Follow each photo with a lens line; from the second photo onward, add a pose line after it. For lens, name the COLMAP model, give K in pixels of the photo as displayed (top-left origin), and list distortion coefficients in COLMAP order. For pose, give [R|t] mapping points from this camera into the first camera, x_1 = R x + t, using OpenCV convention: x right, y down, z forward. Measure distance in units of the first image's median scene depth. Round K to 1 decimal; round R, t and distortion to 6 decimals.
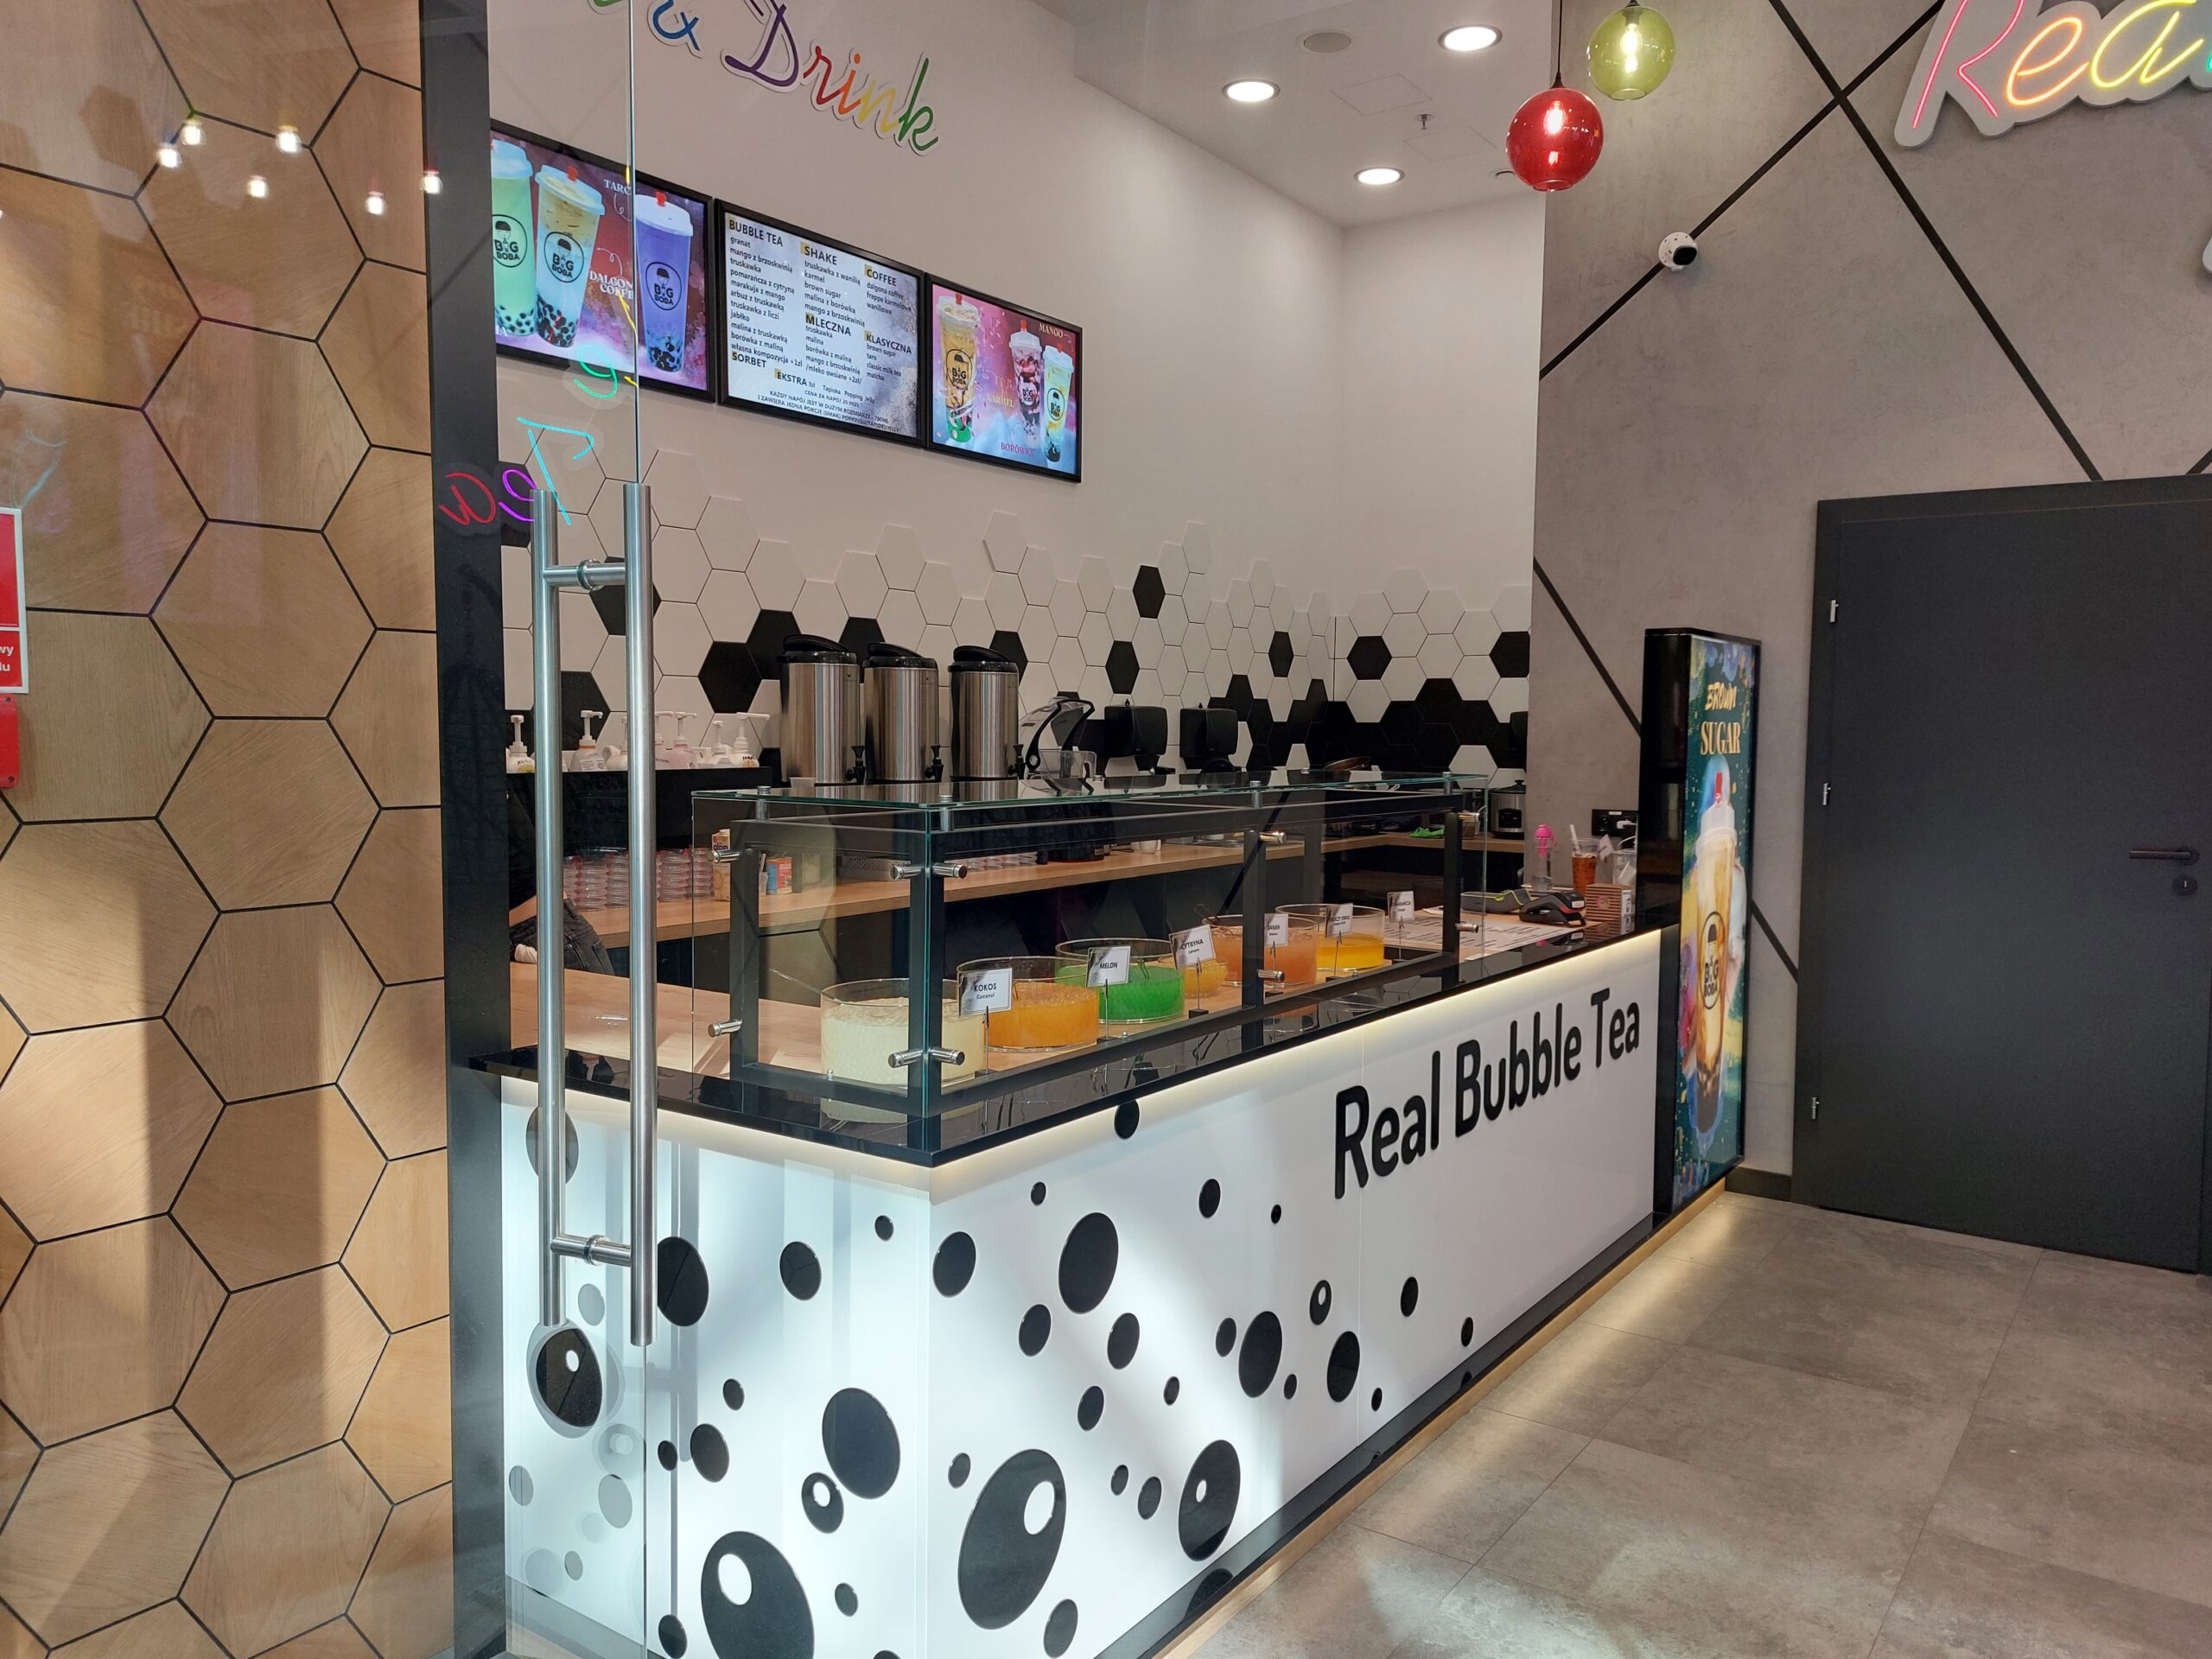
lens RADIAL K [[1548.6, 0, 1131.8], [0, 1548.6, 828.4], [0, 0, 1]] dist [0.059619, -0.065096]
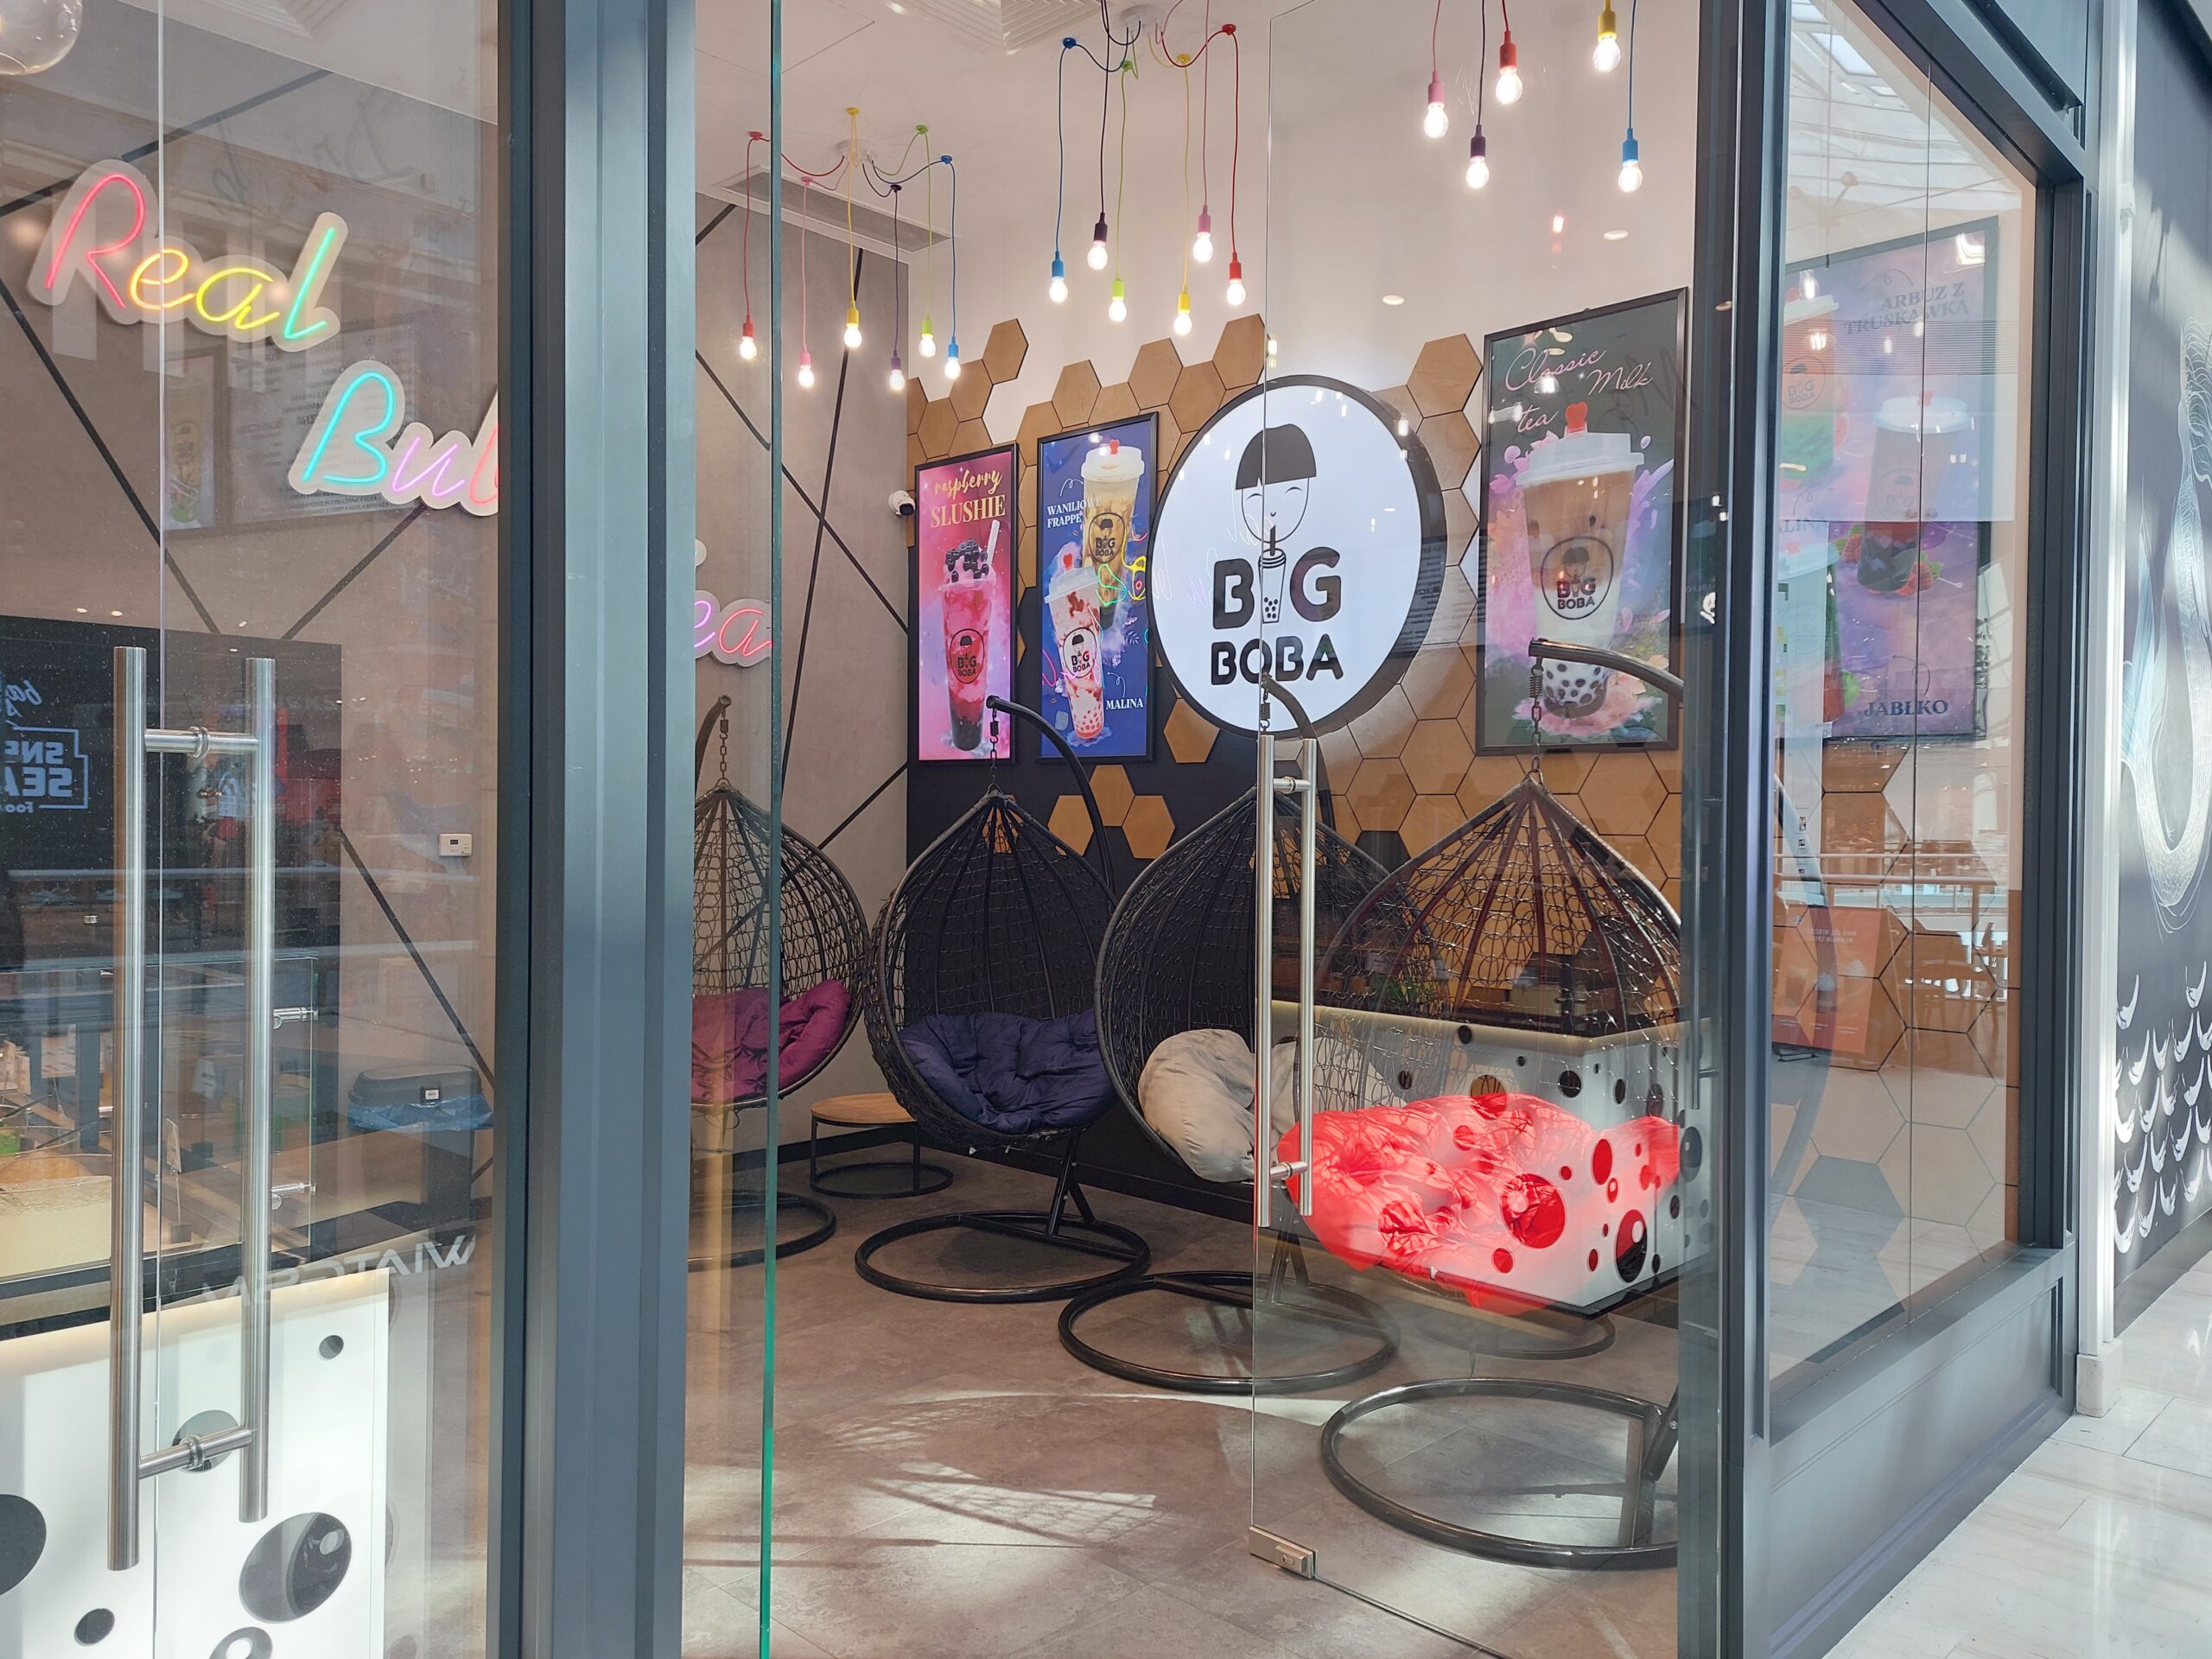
lens RADIAL K [[1593.4, 0, 1129.3], [0, 1593.4, 827.8], [0, 0, 1]] dist [0.168139, -0.237304]
pose [[0.132945, -0.014808, 0.991013, -0.560486], [0.054110, 0.998506, 0.007661, -0.039453], [-0.989645, 0.052605, 0.133547, 0.123728]]
